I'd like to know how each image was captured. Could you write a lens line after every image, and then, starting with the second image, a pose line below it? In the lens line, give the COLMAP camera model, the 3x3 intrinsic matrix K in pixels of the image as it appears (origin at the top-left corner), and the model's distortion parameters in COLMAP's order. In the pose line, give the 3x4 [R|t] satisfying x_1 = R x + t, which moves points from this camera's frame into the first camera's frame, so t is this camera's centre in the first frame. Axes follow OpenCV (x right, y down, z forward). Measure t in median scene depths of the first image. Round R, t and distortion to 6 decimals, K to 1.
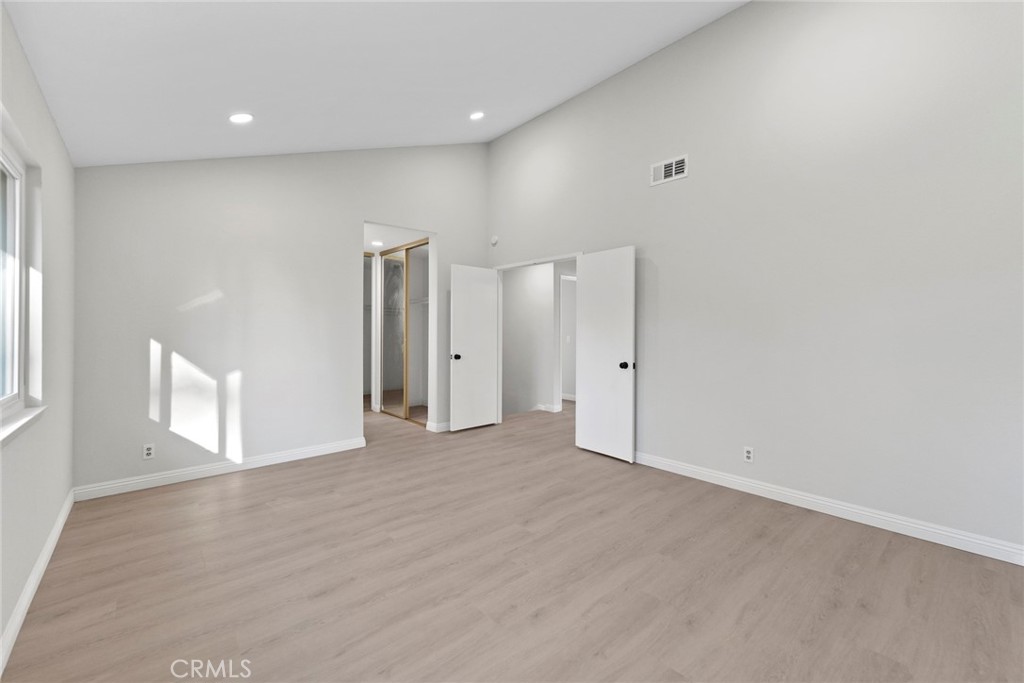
lens RADIAL K [[422.4, 0, 507.6], [0, 422.4, 337.3], [0, 0, 1]] dist [0.000076, -0.000711]
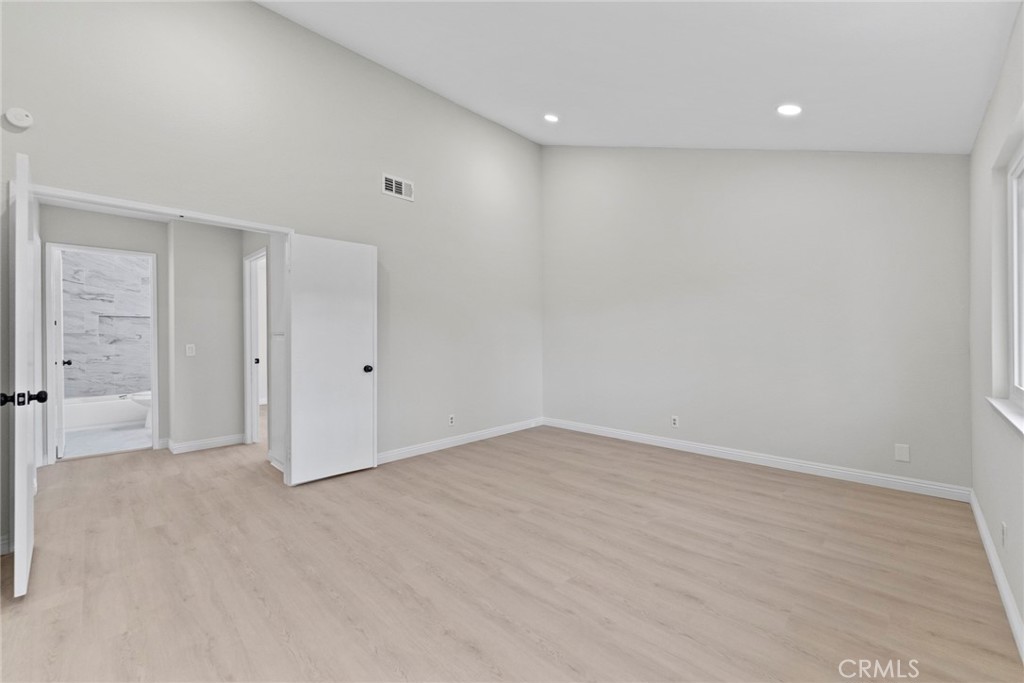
lens RADIAL K [[422.4, 0, 509.0], [0, 422.4, 339.7], [0, 0, 1]] dist [0.000076, -0.000711]
pose [[-0.090374, -0.010412, 0.995853, -0.920564], [0.022125, 0.999678, 0.012460, -0.004441], [-0.995662, 0.023159, -0.090114, 1.006281]]
